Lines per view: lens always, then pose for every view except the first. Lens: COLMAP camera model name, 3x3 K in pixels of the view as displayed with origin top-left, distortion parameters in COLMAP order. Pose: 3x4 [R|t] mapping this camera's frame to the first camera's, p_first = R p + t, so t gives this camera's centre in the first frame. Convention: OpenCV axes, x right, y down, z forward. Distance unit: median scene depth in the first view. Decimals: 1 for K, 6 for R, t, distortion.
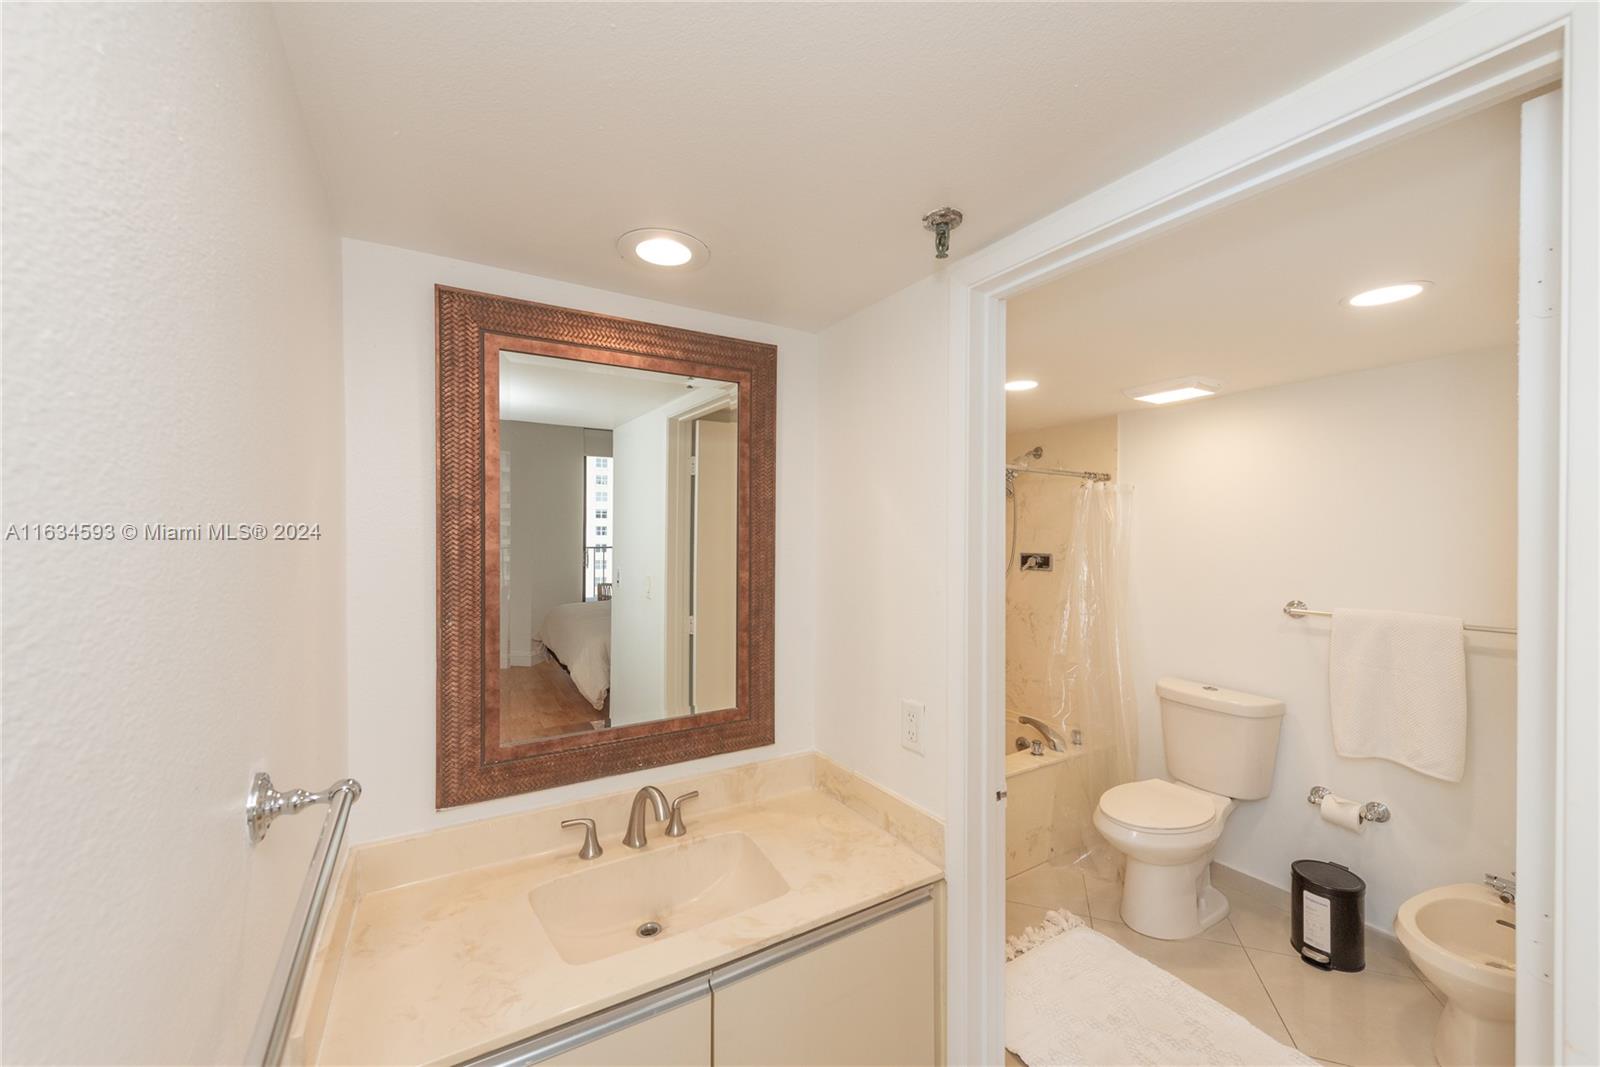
lens RADIAL K [[624.1, 0, 798.1], [0, 624.1, 536.8], [0, 0, 1]] dist [0.017974, -0.005530]
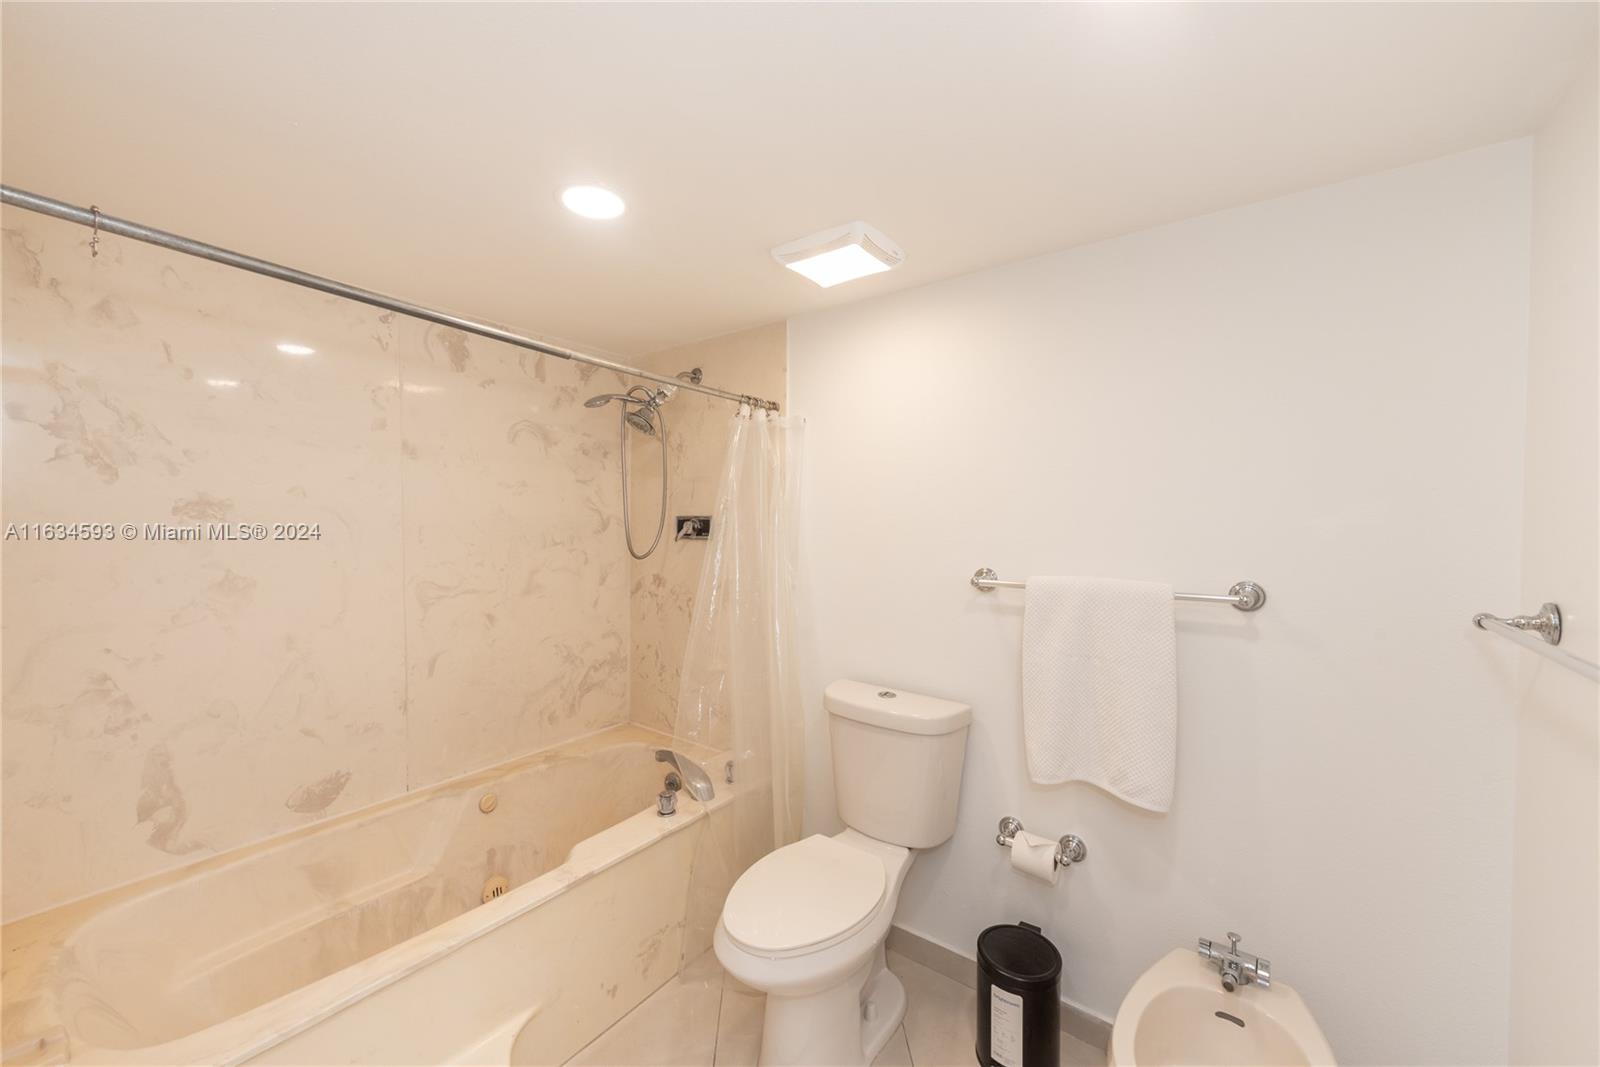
lens RADIAL K [[624.1, 0, 798.1], [0, 624.1, 536.8], [0, 0, 1]] dist [0.017974, -0.005530]
pose [[0.927128, -0.008241, 0.374654, 0.309995], [-0.000631, 0.999722, 0.023551, 0.046936], [-0.374744, -0.022071, 0.926865, 0.399892]]
